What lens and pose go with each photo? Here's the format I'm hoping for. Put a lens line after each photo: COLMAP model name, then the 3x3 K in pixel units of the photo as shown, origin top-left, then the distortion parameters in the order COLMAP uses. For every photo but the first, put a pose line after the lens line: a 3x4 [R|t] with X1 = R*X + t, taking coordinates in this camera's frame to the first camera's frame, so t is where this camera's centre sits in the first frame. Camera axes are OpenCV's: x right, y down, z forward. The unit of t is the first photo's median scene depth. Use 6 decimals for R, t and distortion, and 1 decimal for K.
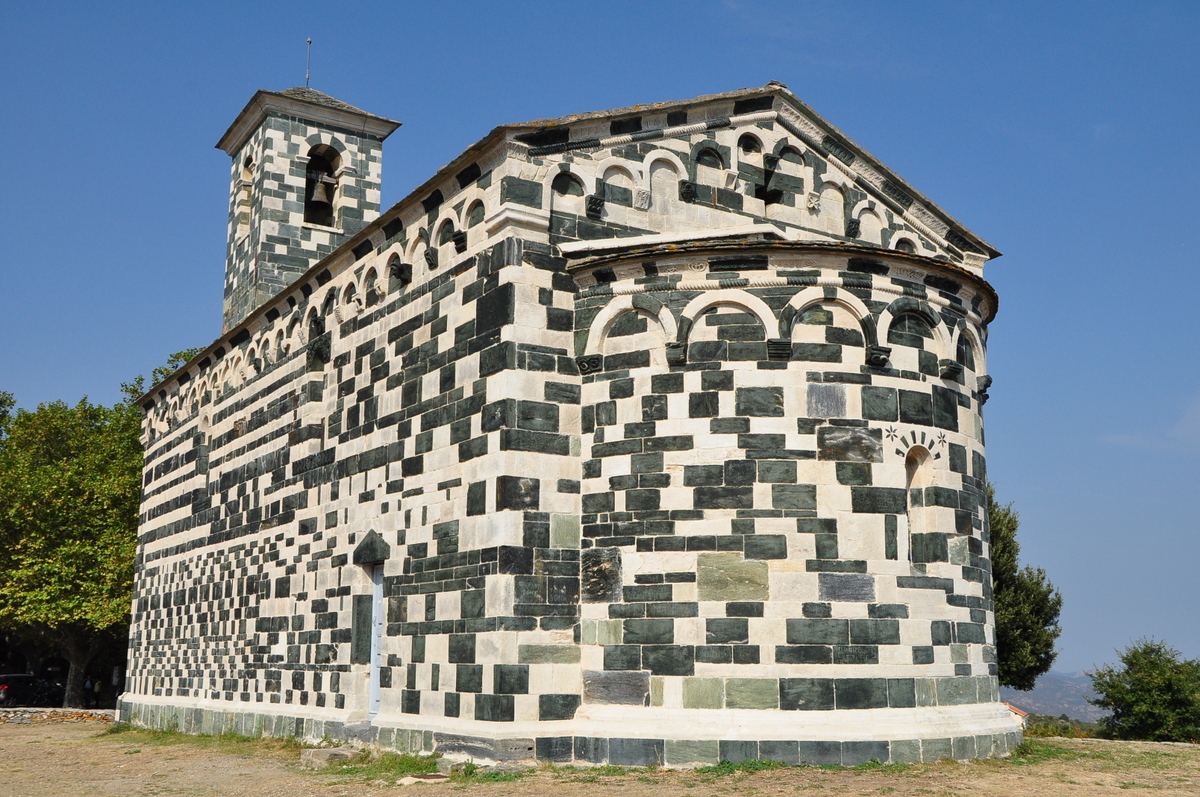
lens RADIAL K [[1252.9, 0, 603.2], [0, 1252.9, 400.9], [0, 0, 1]] dist [0.003546, 0.000000]
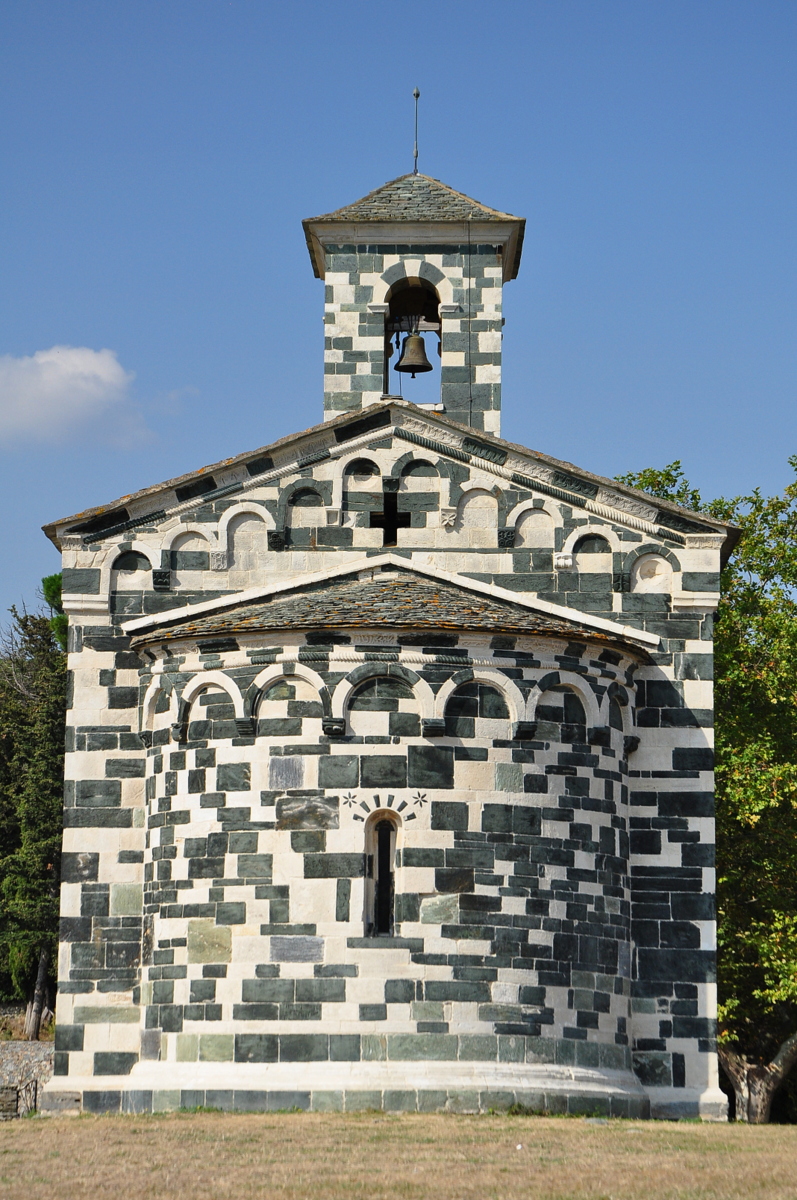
lens RADIAL K [[3446.4, 0, 357.6], [0, 3446.4, 619.7], [0, 0, 1]] dist [0.843103, 0.000000]
pose [[0.828977, -0.065798, -0.555398, 1.809024], [0.105574, 0.993612, 0.039865, -0.232725], [0.549227, -0.091682, 0.830629, -1.348062]]
